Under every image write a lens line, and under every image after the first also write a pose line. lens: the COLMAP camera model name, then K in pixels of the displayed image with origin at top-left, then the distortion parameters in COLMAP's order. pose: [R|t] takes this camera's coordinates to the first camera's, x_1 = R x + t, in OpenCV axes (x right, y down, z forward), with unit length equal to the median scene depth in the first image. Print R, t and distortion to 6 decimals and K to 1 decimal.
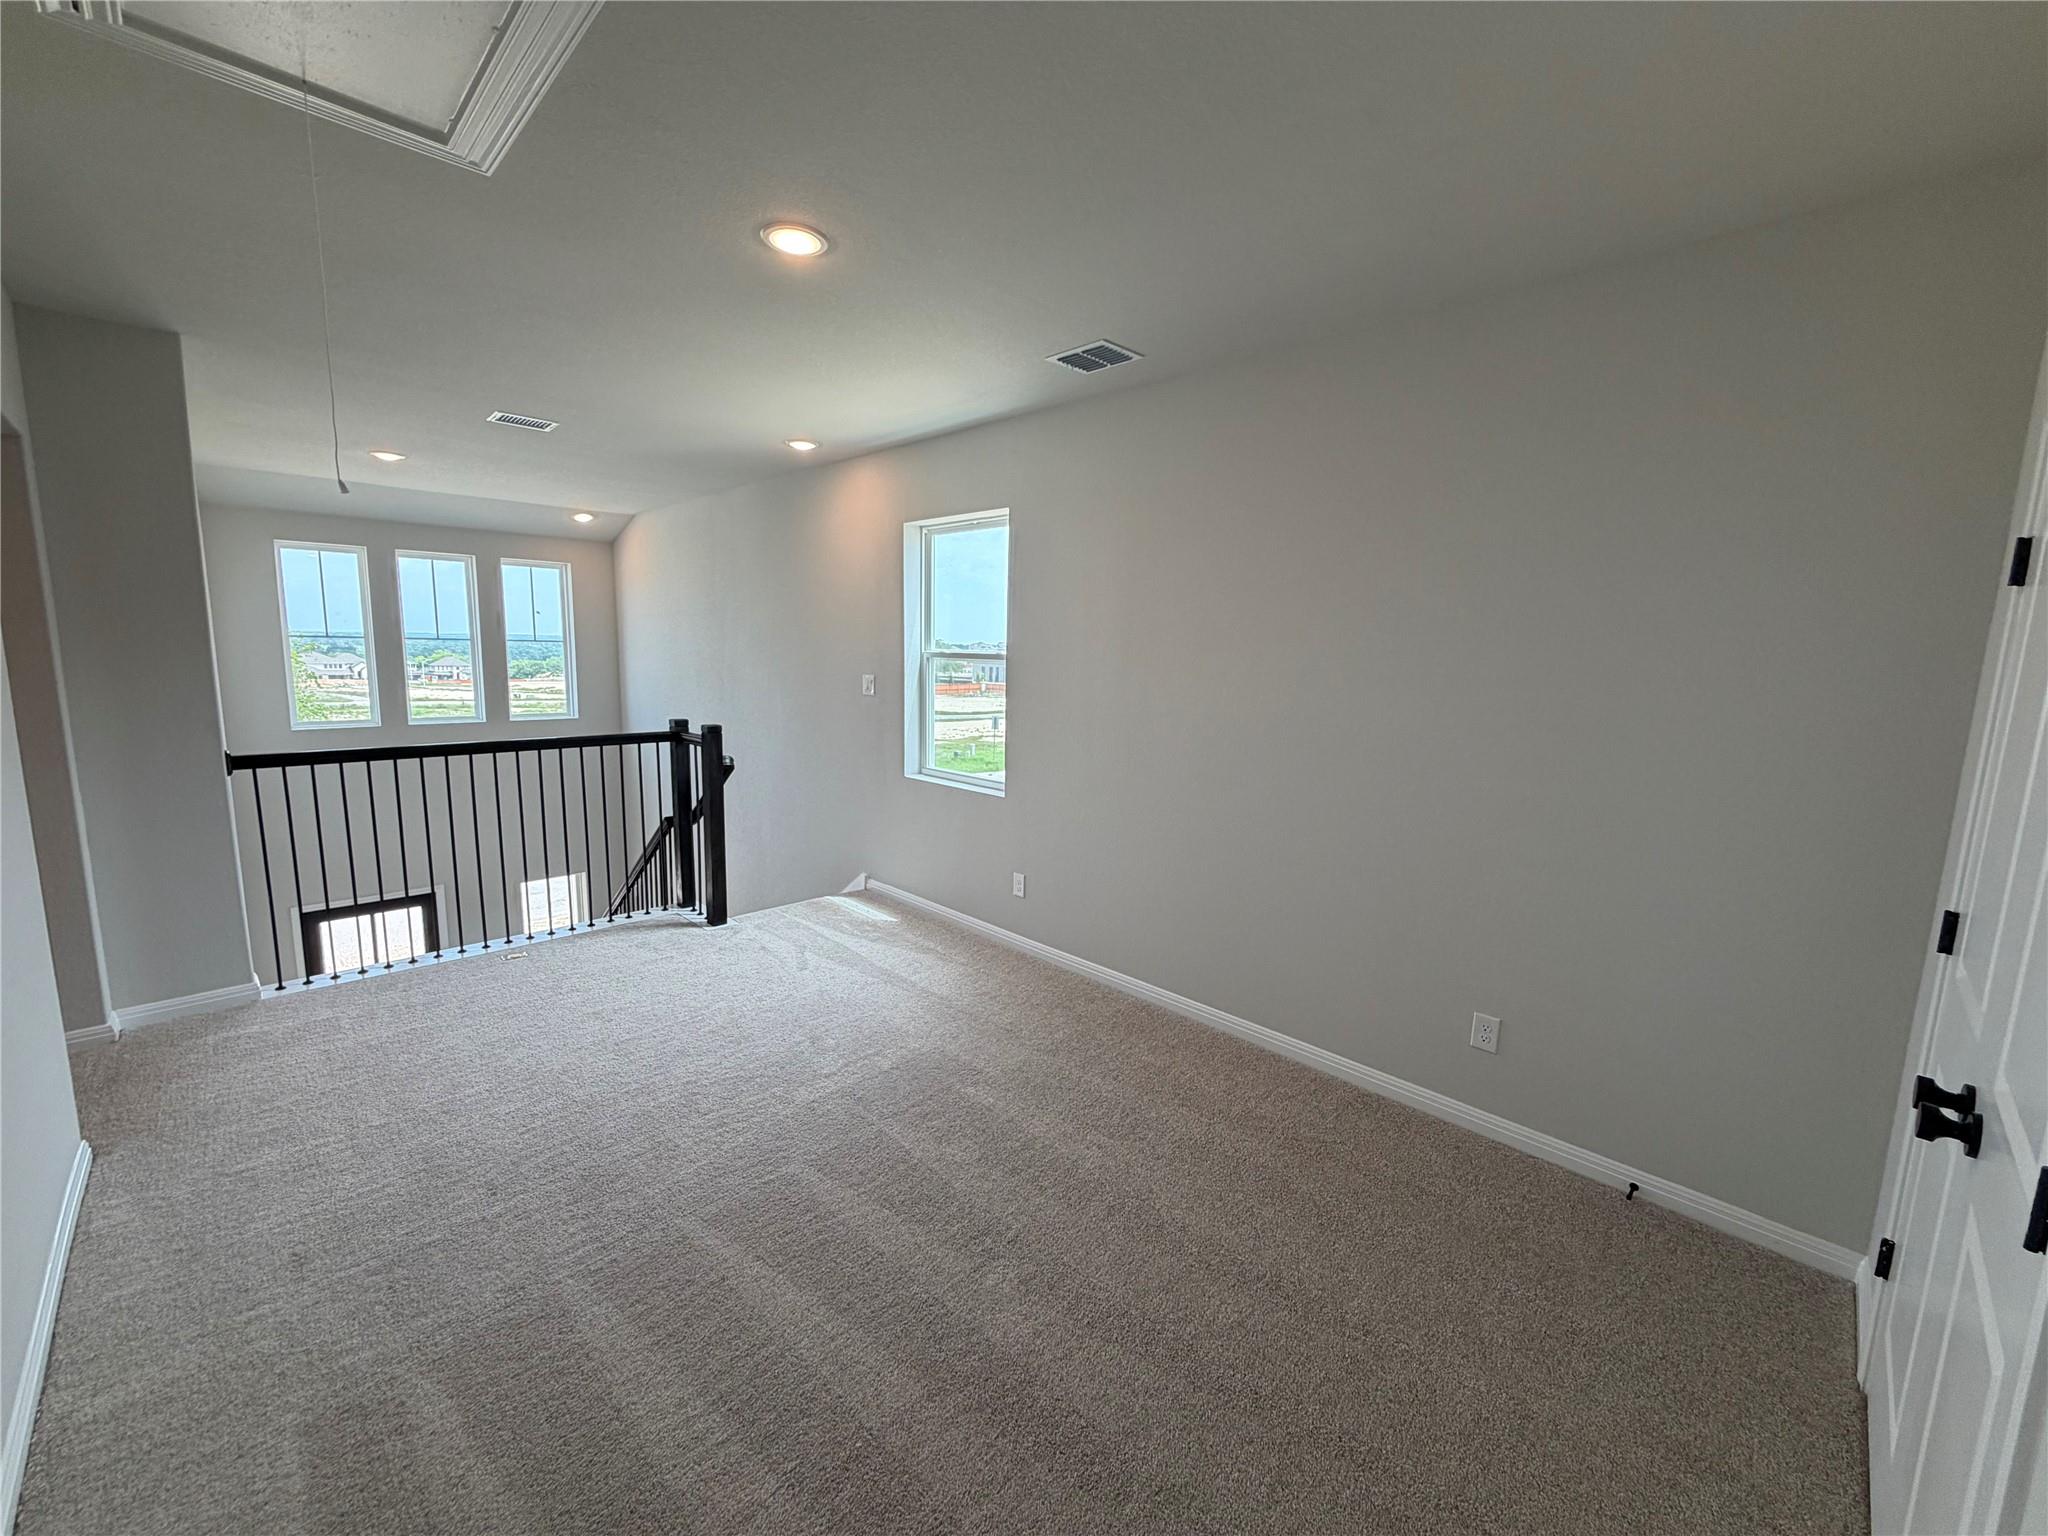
lens RADIAL K [[817.7, 0, 1016.8], [0, 817.7, 772.1], [0, 0, 1]] dist [0.001822, 0.000323]
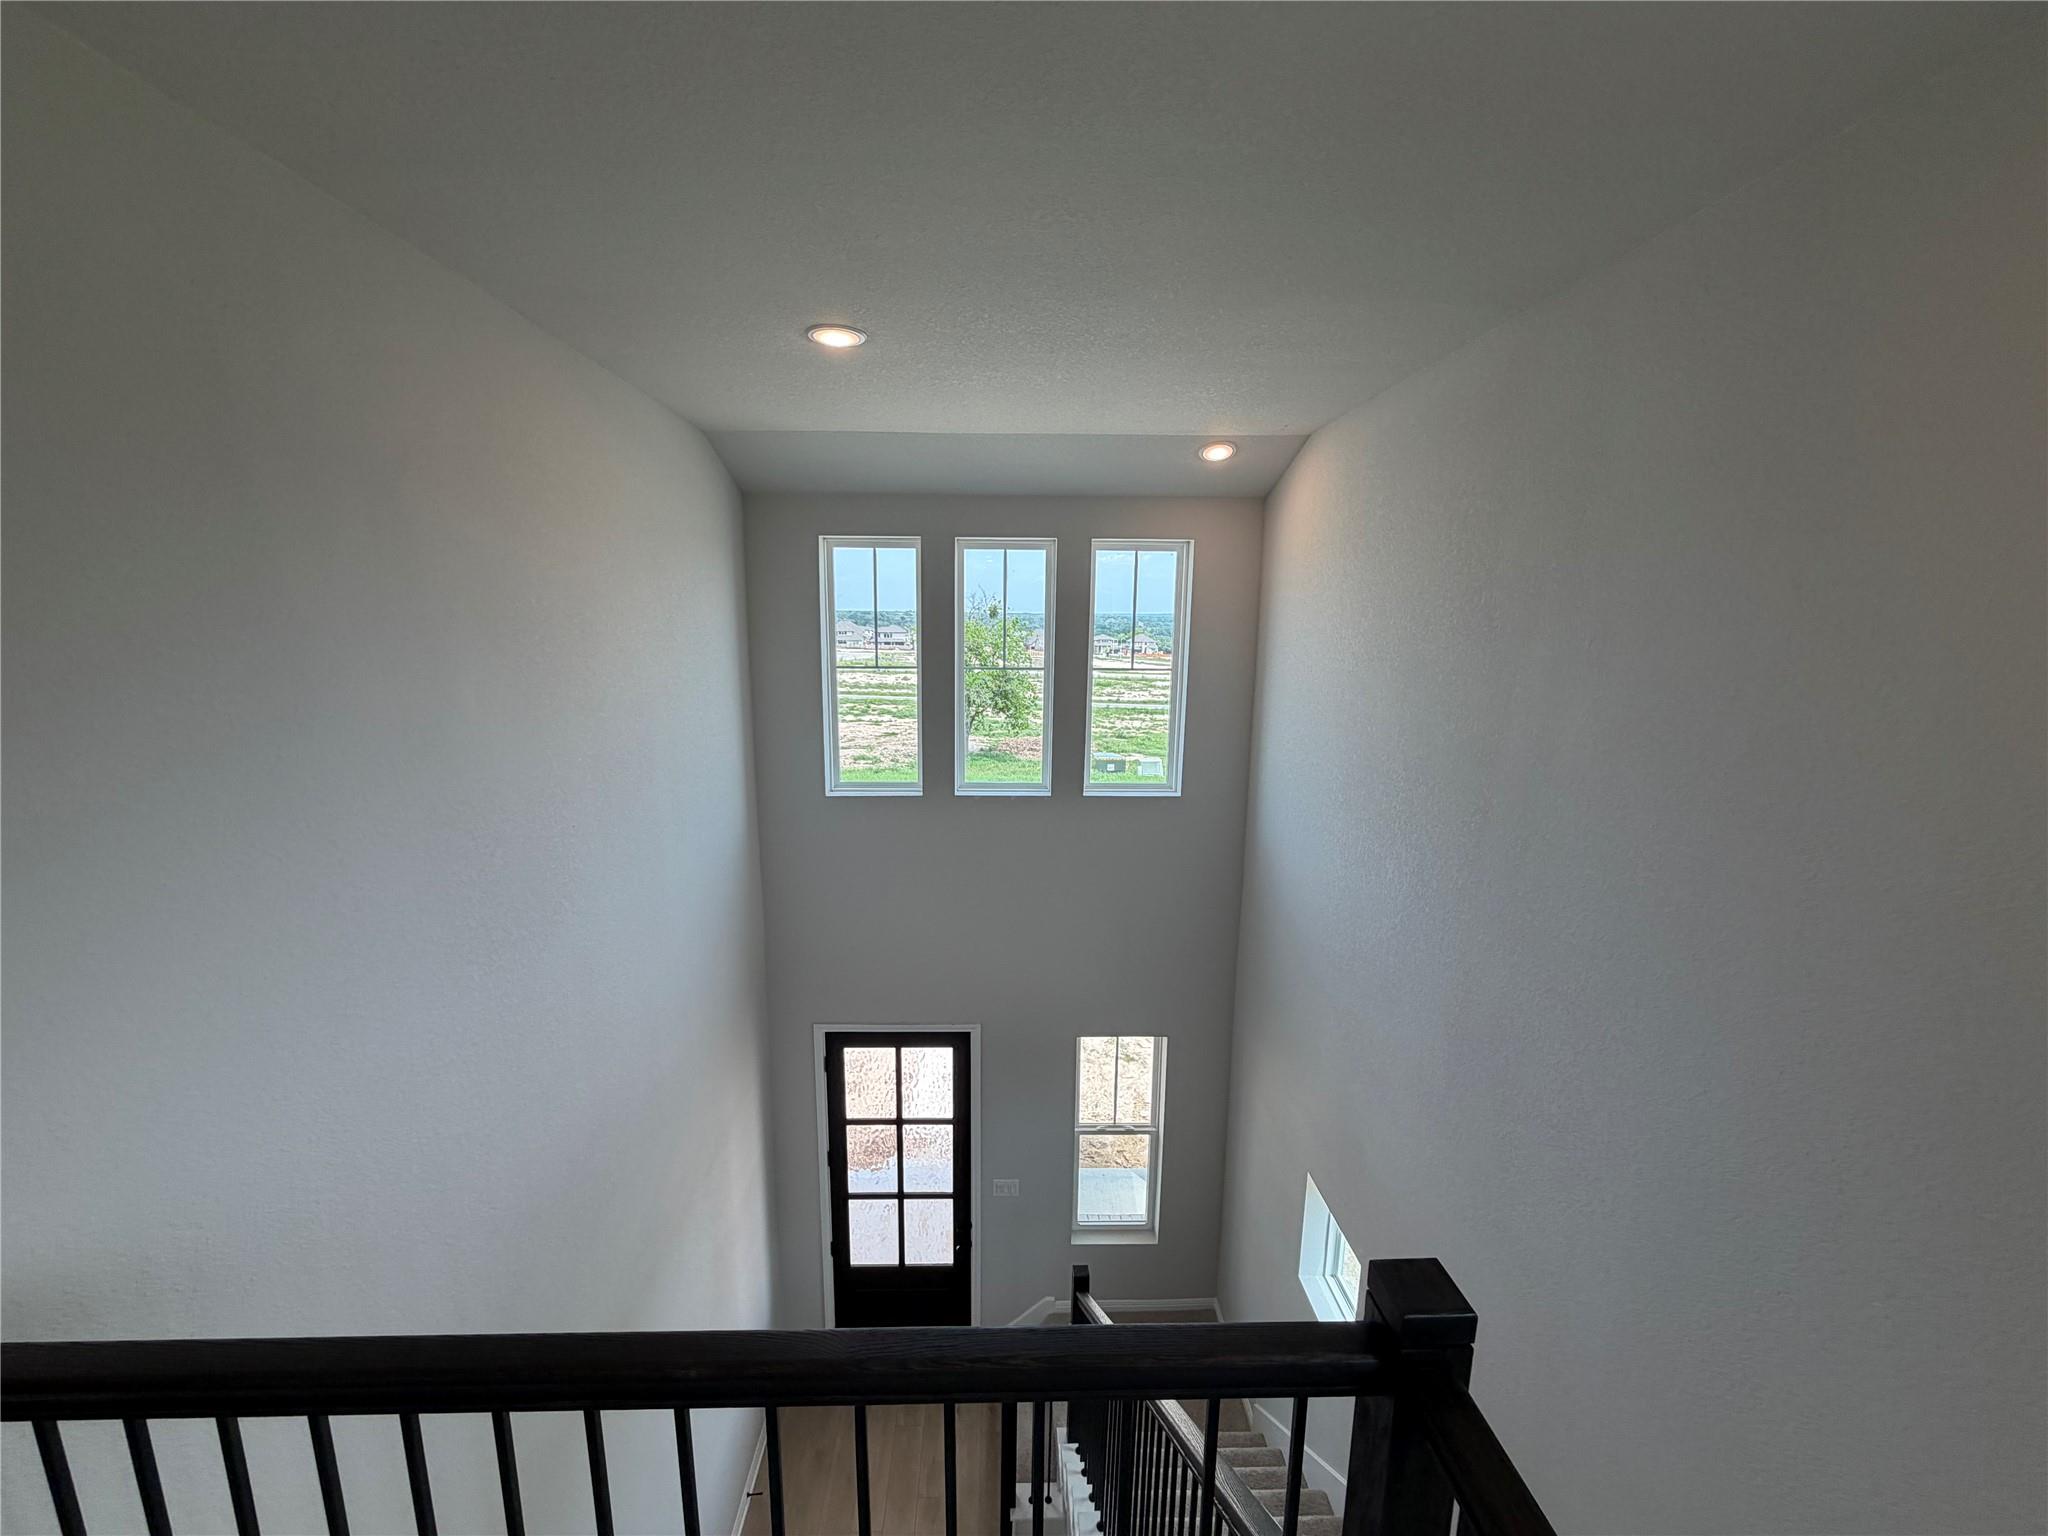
lens RADIAL K [[817.7, 0, 1022.7], [0, 817.7, 764.6], [0, 0, 1]] dist [0.001822, 0.000323]
pose [[0.731813, 0.108567, -0.672803, -0.239131], [-0.093847, 0.993878, 0.058299, -0.125768], [0.675013, 0.020476, 0.737521, 0.519884]]
